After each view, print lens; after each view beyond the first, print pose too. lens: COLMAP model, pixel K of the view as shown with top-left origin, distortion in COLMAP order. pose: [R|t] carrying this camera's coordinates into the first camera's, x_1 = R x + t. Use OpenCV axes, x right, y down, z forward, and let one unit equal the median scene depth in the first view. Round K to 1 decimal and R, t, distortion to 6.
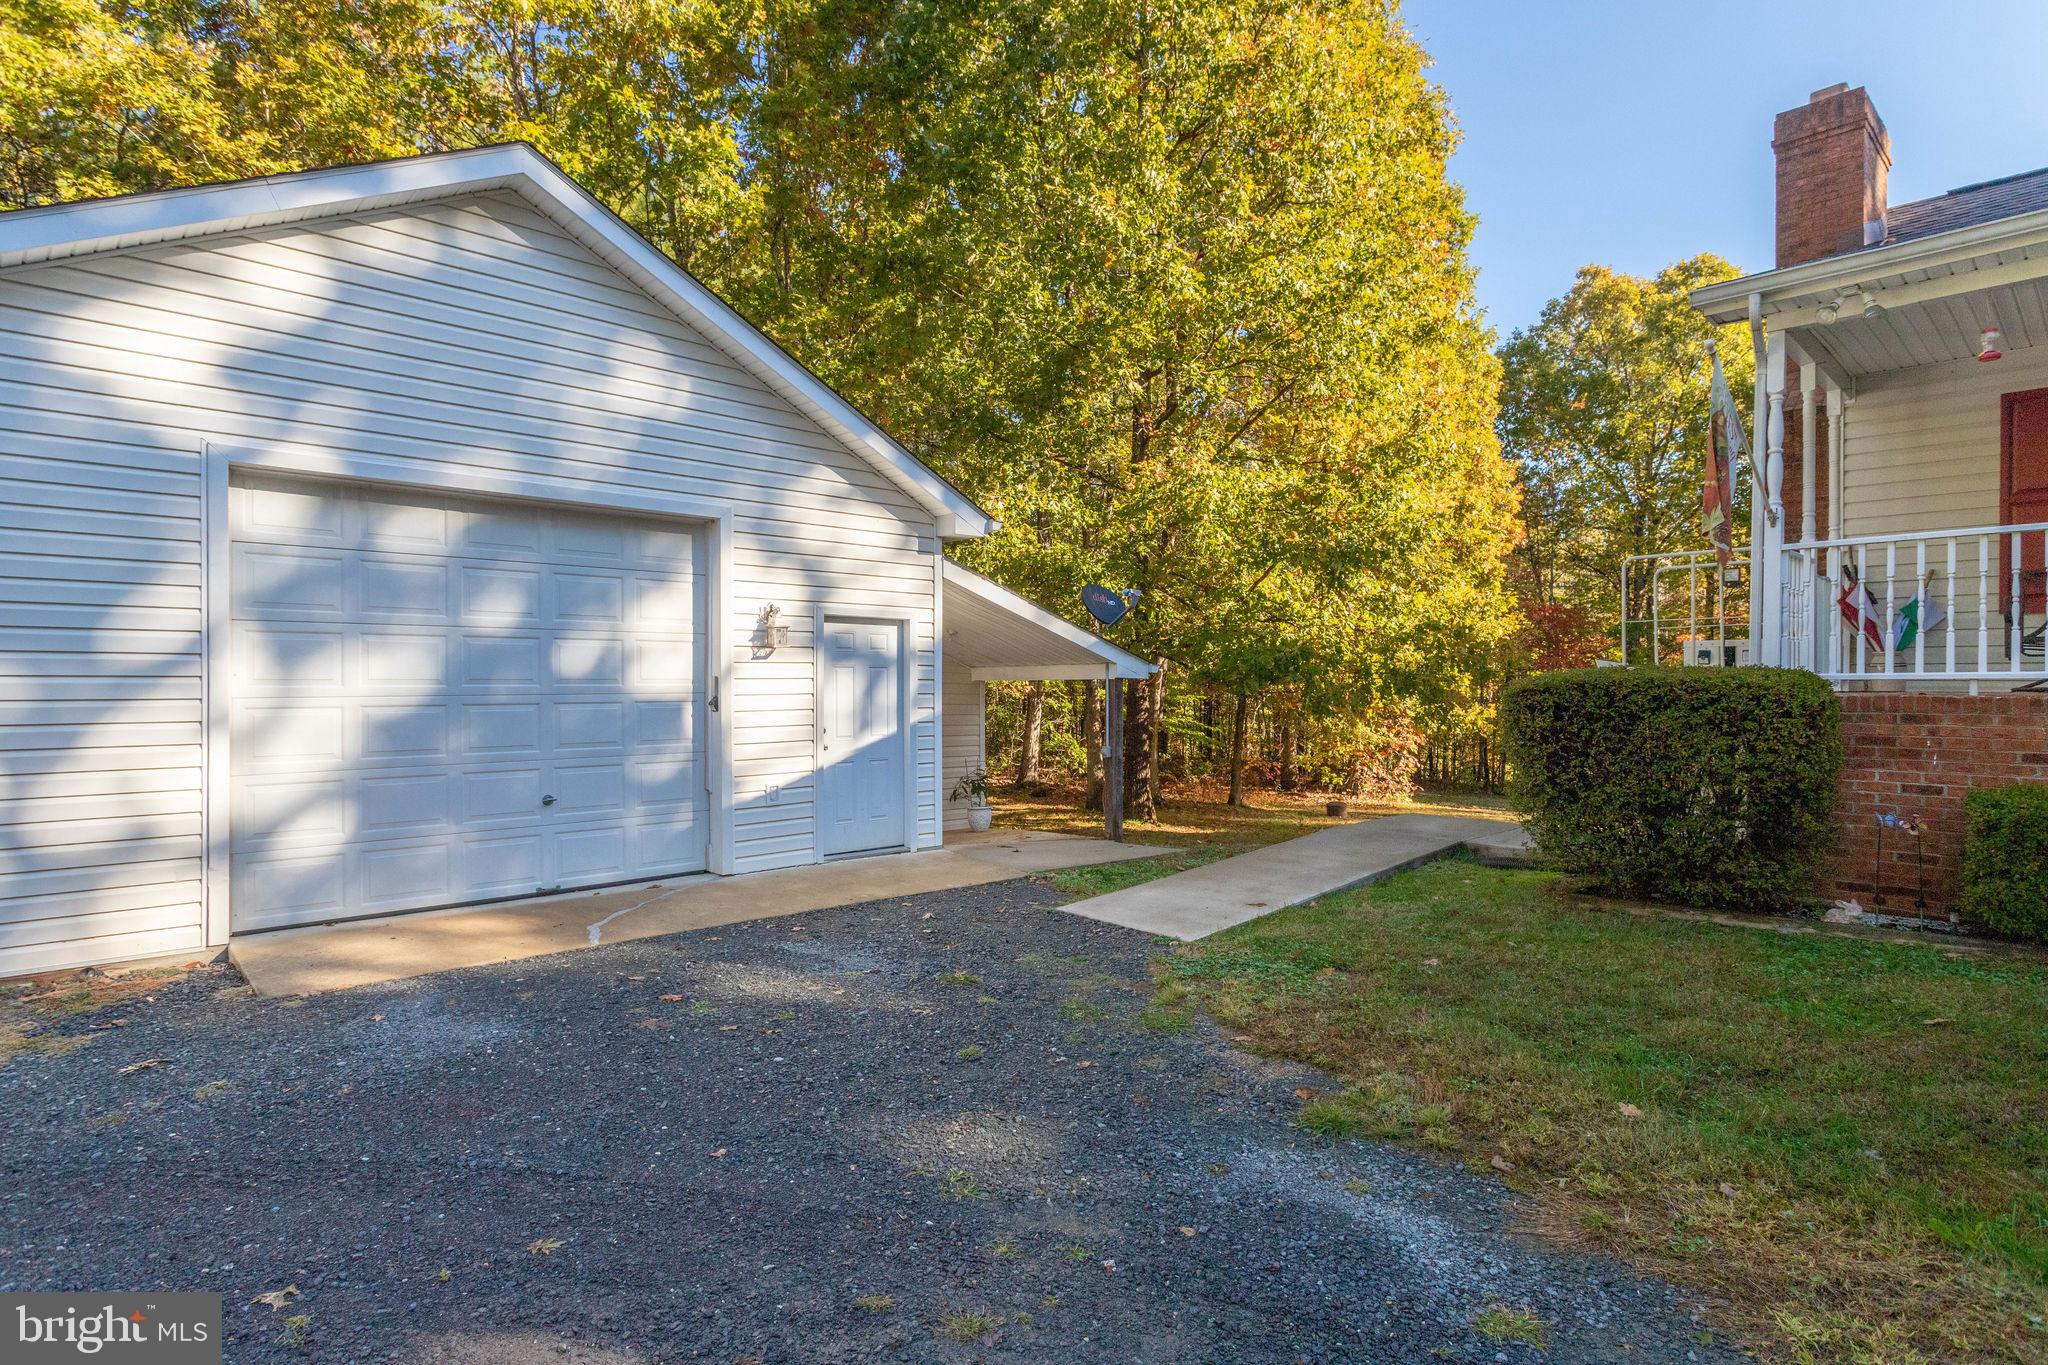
lens RADIAL K [[1068.1, 0, 1024.7], [0, 1068.1, 683.8], [0, 0, 1]] dist [0.016050, 0.002092]
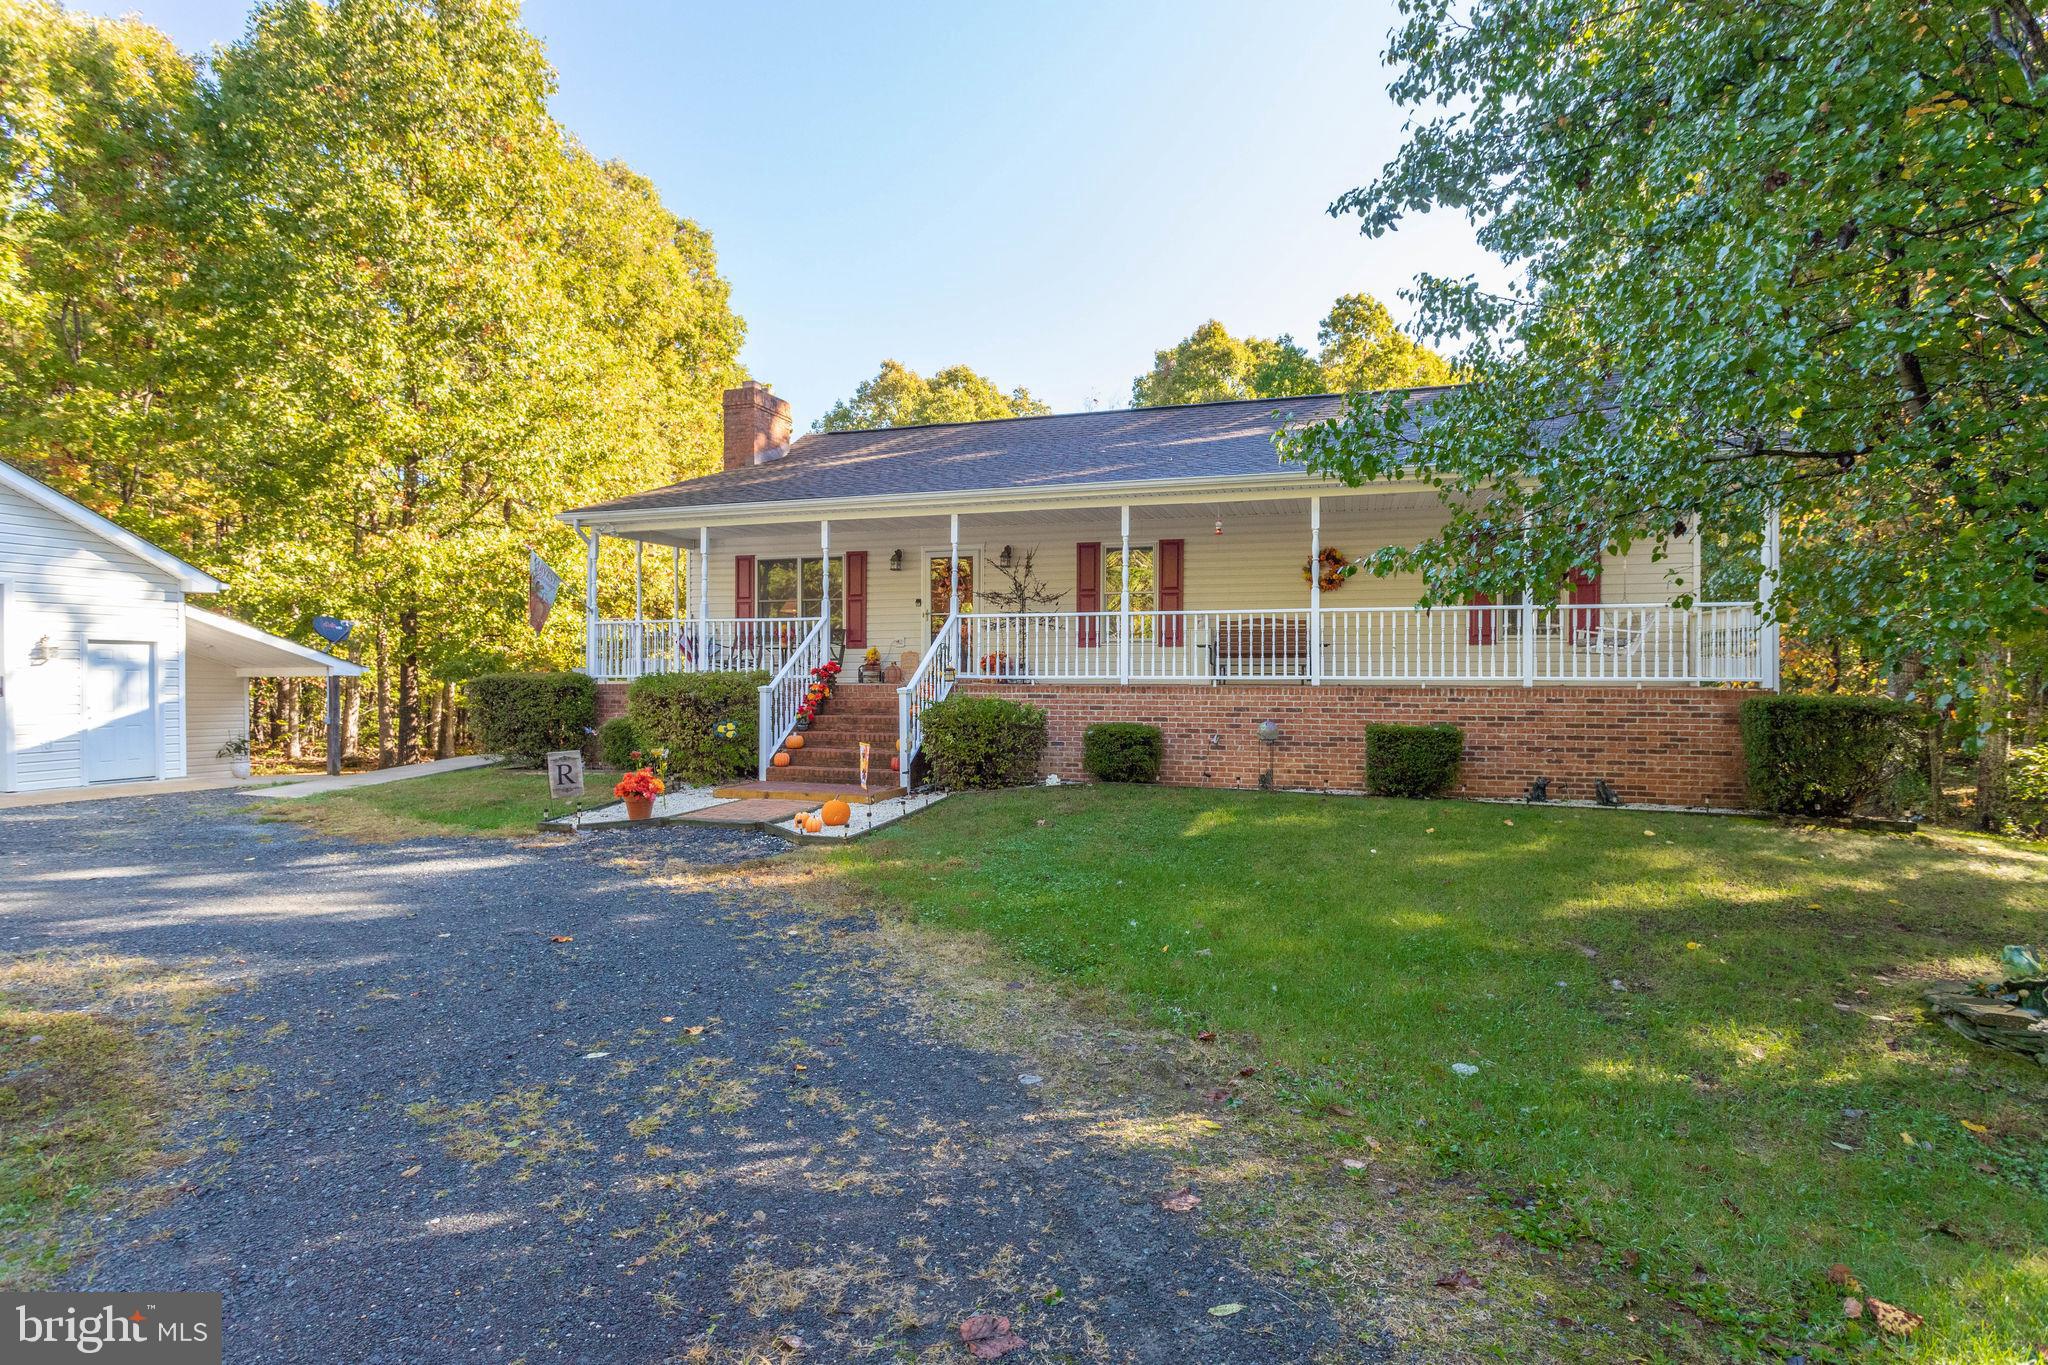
lens RADIAL K [[1068.1, 0, 1024.5], [0, 1068.1, 686.1], [0, 0, 1]] dist [0.016050, 0.002092]
pose [[0.890938, -0.005411, 0.454092, 0.379157], [0.000808, 0.999946, 0.010331, -0.006829], [-0.454124, -0.008837, 0.890895, -1.279063]]
